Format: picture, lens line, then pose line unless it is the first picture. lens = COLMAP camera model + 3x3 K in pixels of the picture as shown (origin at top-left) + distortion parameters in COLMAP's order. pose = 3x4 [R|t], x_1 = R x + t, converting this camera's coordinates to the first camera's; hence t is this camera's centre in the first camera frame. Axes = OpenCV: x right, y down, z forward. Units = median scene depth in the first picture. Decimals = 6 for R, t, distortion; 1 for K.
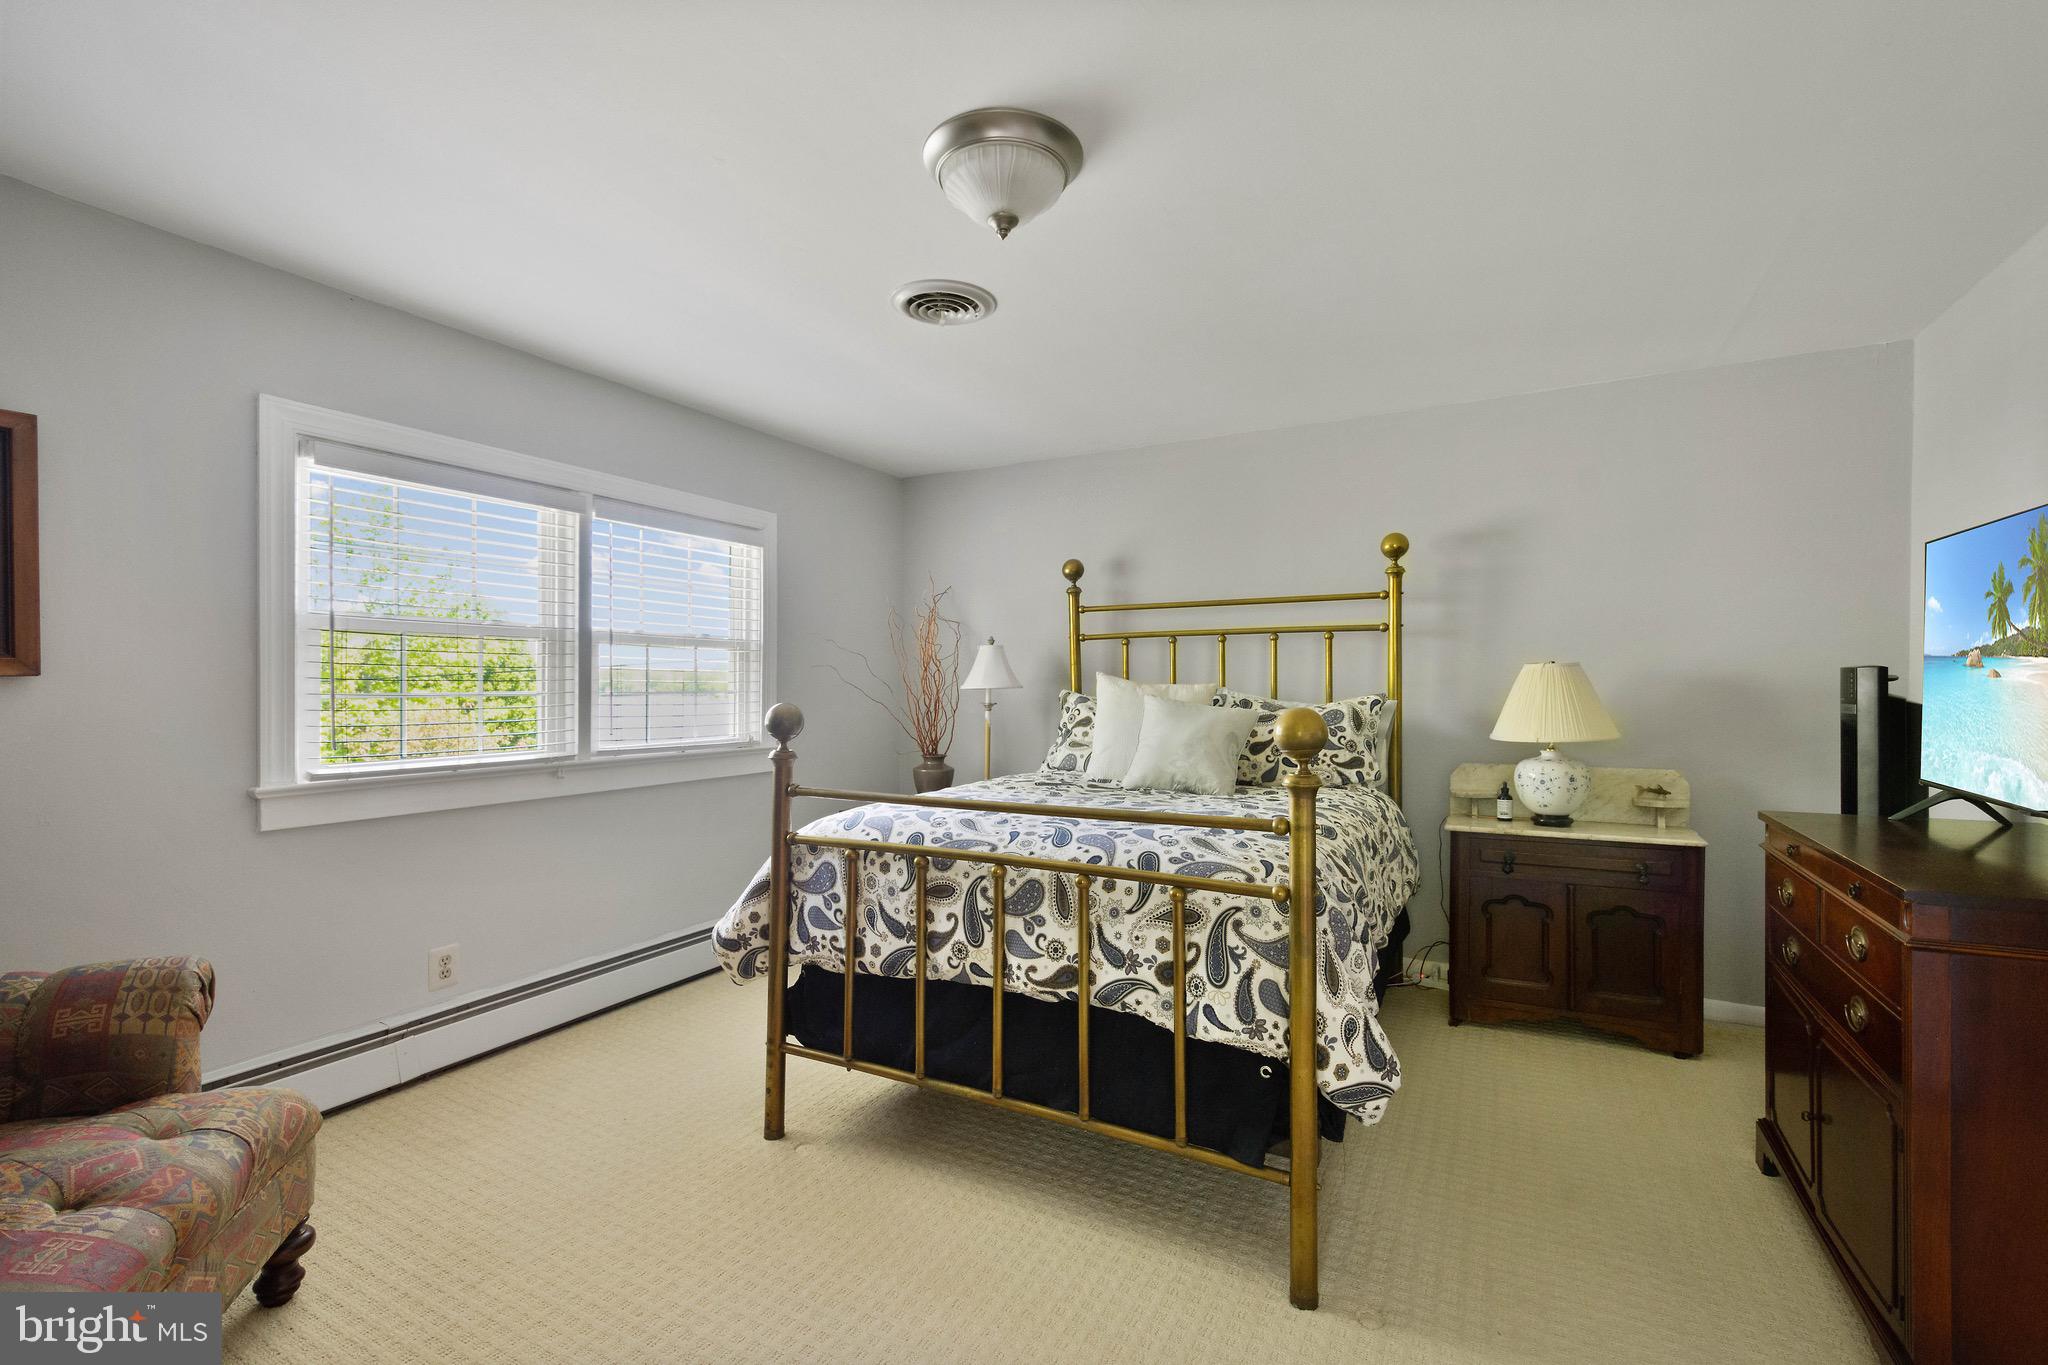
lens RADIAL K [[898.0, 0, 1017.2], [0, 898.0, 683.6], [0, 0, 1]] dist [0.014234, -0.001337]
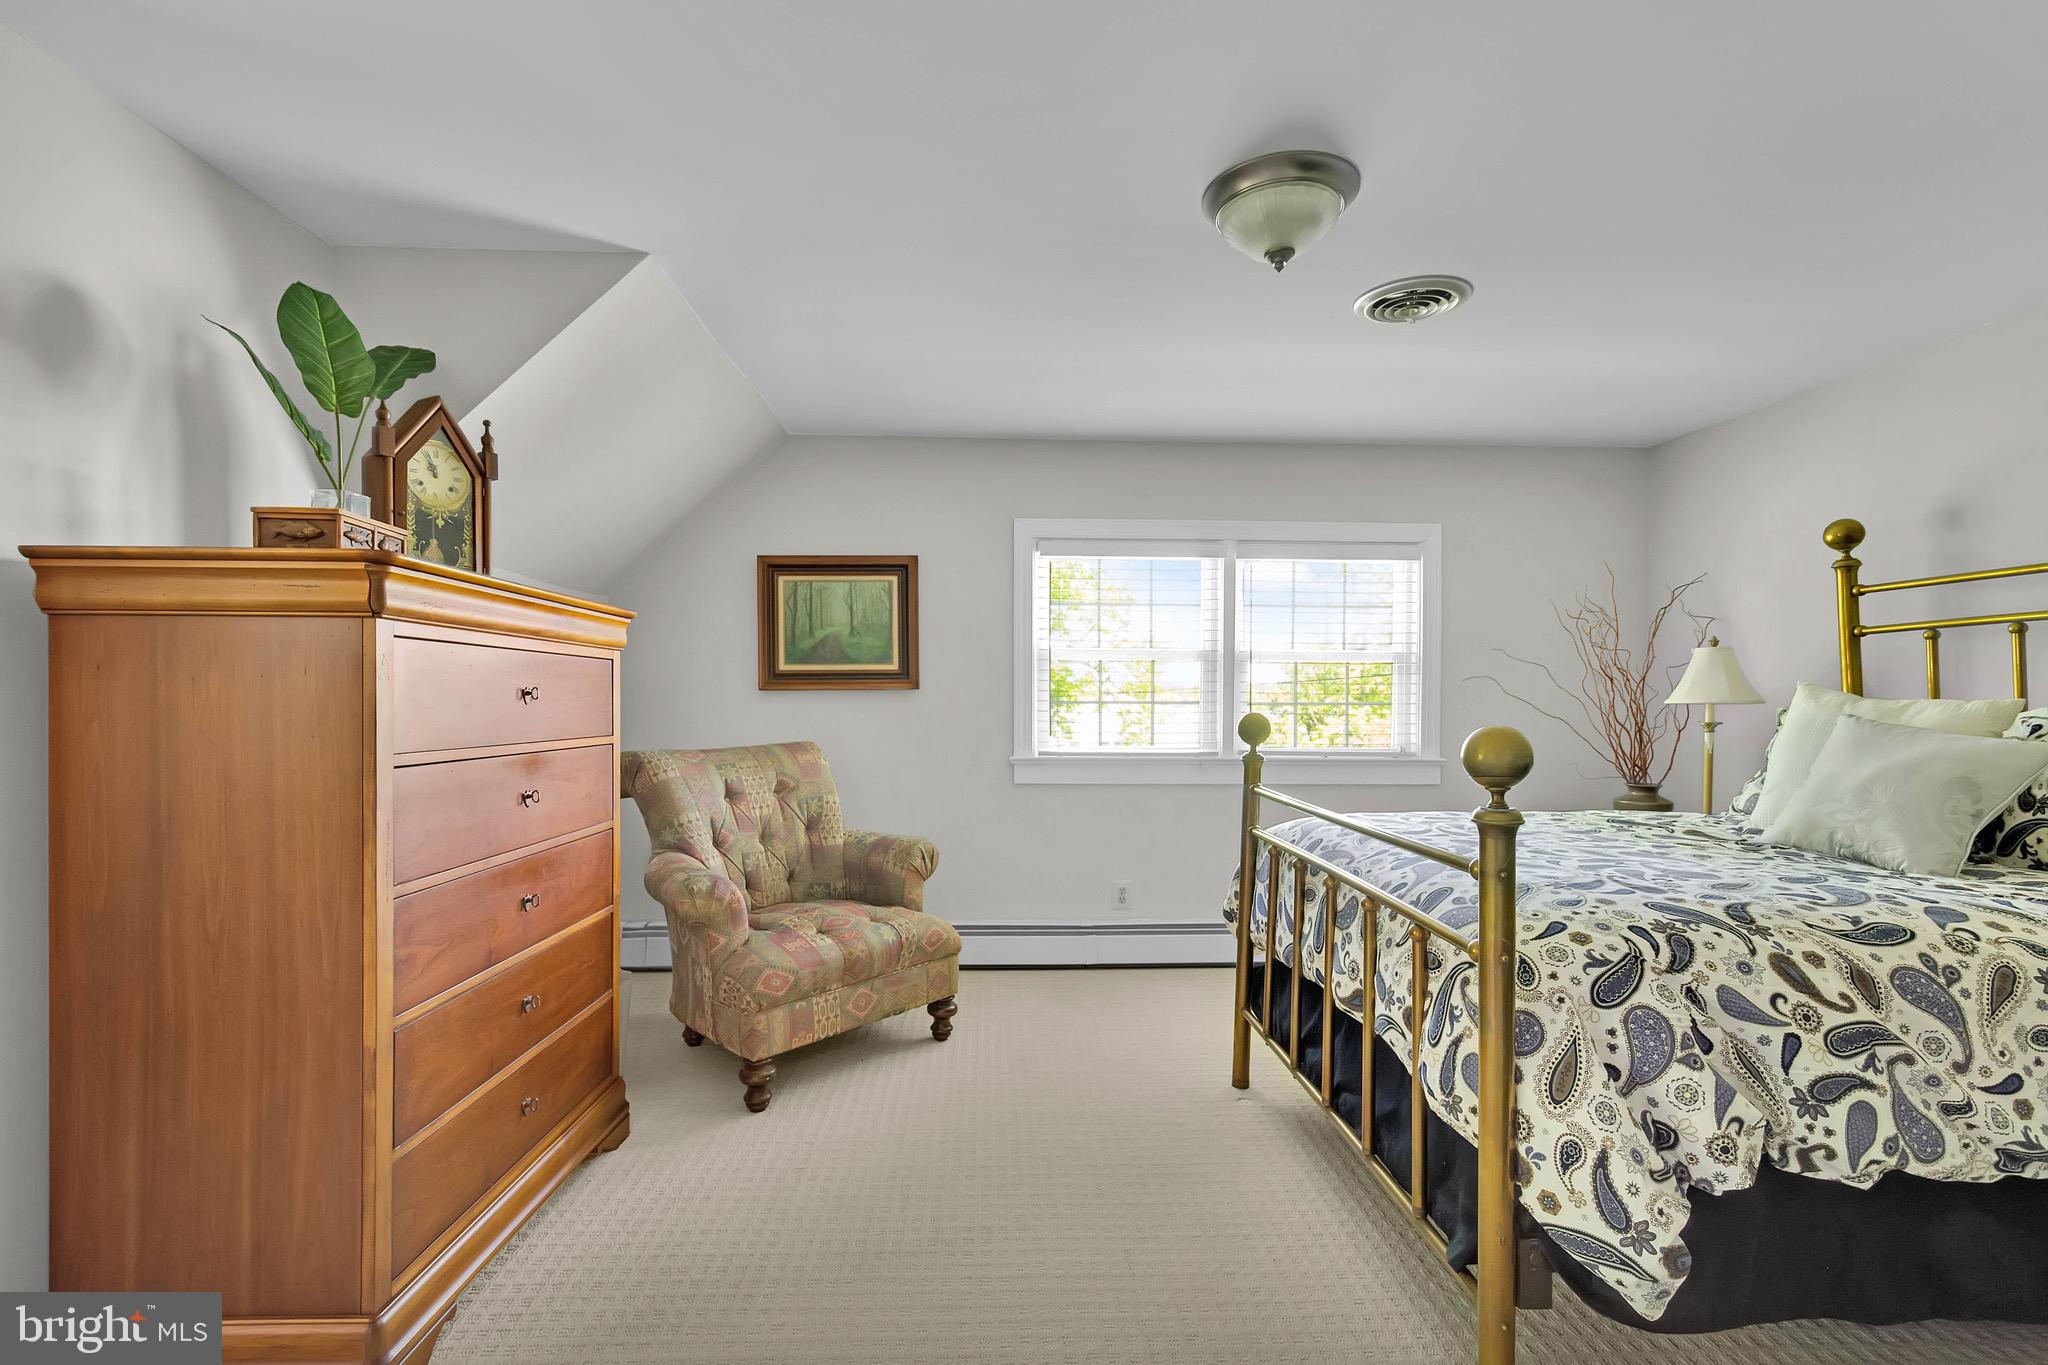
lens RADIAL K [[898.0, 0, 1023.3], [0, 898.0, 691.6], [0, 0, 1]] dist [0.014234, -0.001337]
pose [[0.523771, 0.000544, -0.851859, 0.572068], [-0.004875, 0.999985, -0.002359, -0.000206], [0.851845, 0.005388, 0.523766, 0.155027]]
